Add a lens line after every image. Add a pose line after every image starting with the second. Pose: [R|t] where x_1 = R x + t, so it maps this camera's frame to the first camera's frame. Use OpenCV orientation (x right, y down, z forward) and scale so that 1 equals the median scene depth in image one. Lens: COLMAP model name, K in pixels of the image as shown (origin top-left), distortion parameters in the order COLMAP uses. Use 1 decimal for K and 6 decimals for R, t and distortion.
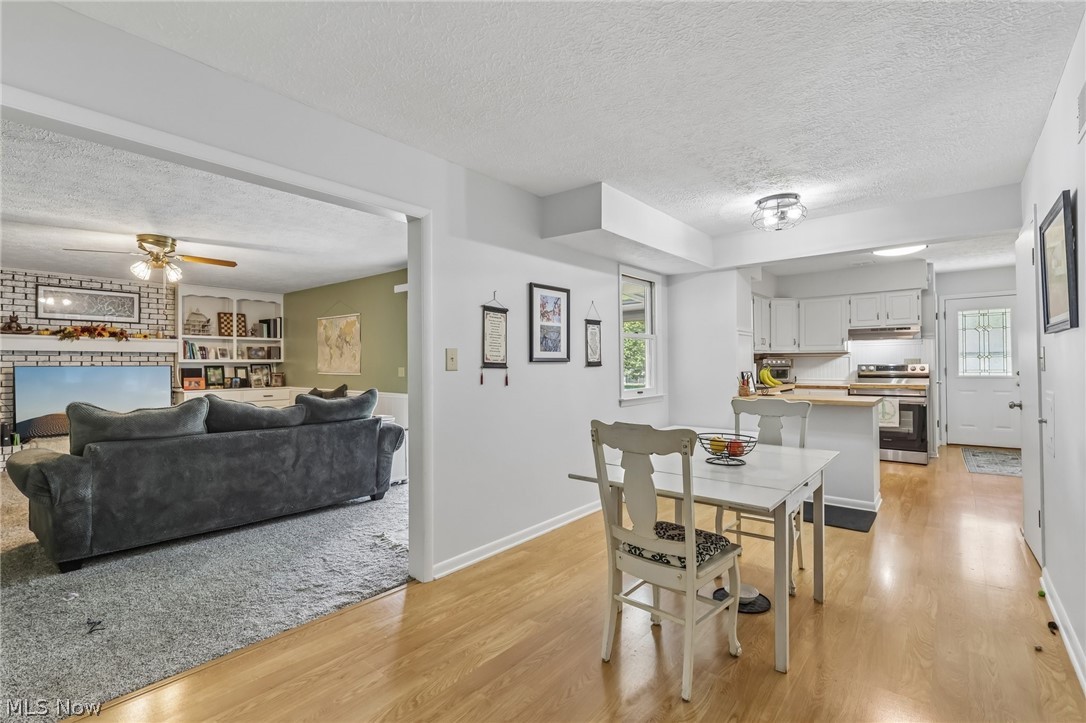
lens RADIAL K [[502.0, 0, 538.6], [0, 502.0, 361.8], [0, 0, 1]] dist [-0.001315, 0.000704]
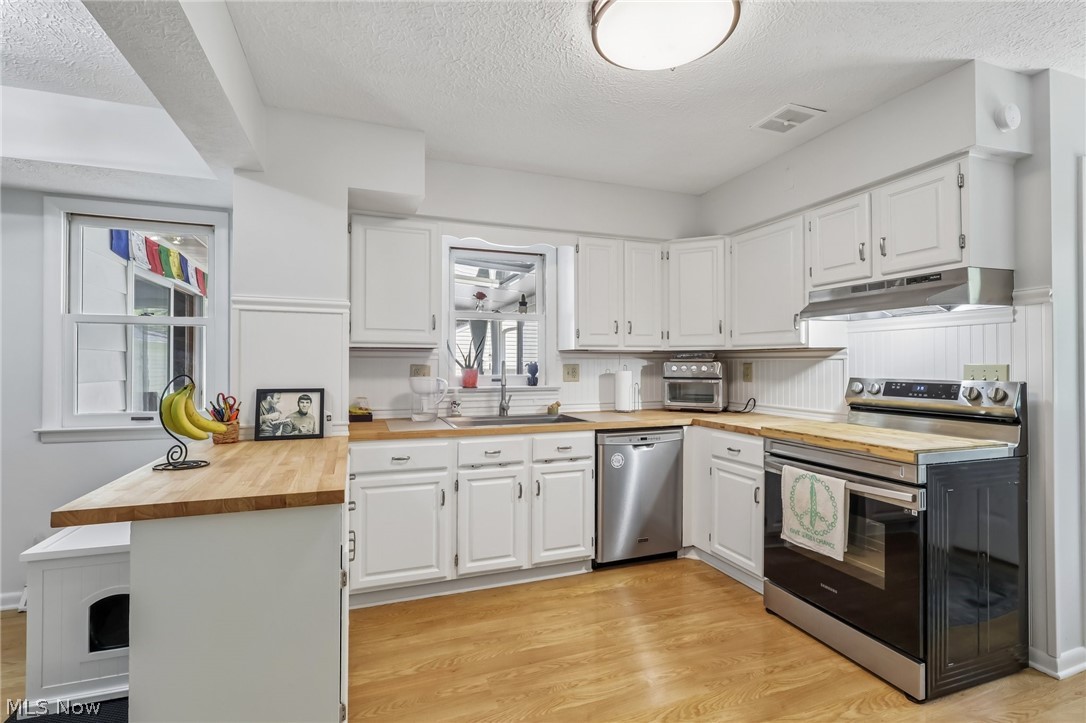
lens RADIAL K [[502.0, 0, 538.6], [0, 502.0, 361.8], [0, 0, 1]] dist [-0.001315, 0.000704]
pose [[0.863357, 0.007281, -0.504541, 0.721451], [-0.007848, 0.999969, 0.001000, -0.006962], [0.504532, 0.003096, 0.863387, 0.603148]]
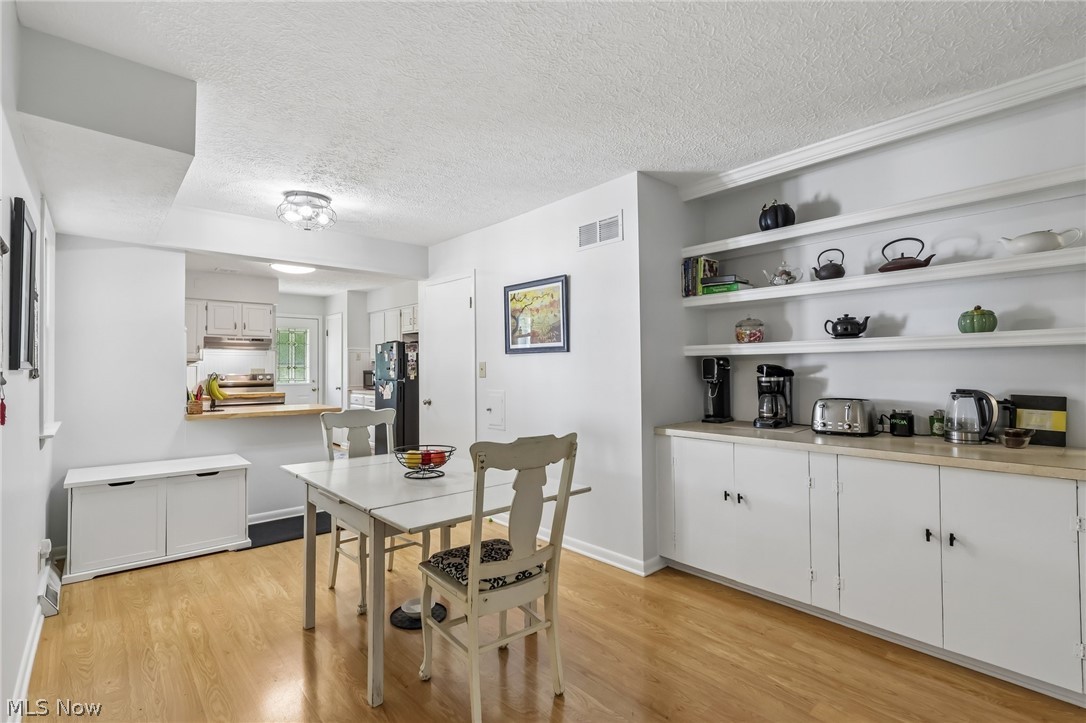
lens RADIAL K [[502.0, 0, 538.6], [0, 502.0, 361.8], [0, 0, 1]] dist [-0.001315, 0.000704]
pose [[0.156252, 0.023039, 0.987449, -0.235221], [-0.002773, 0.999734, -0.022887, 0.001862], [-0.987713, 0.000838, 0.156274, 0.272067]]
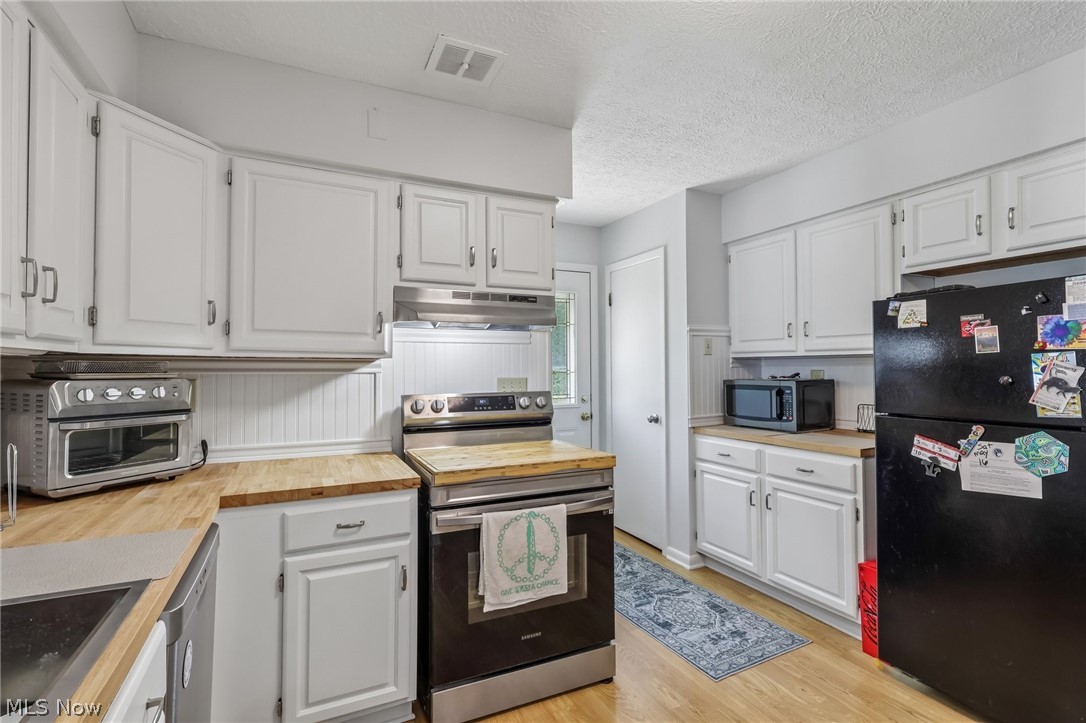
lens RADIAL K [[502.0, 0, 538.6], [0, 502.0, 361.8], [0, 0, 1]] dist [-0.001315, 0.000704]
pose [[0.421297, 0.022384, 0.906646, 0.420528], [0.000689, 0.999687, -0.025001, -0.010337], [-0.906922, 0.011157, 0.421150, 0.892499]]
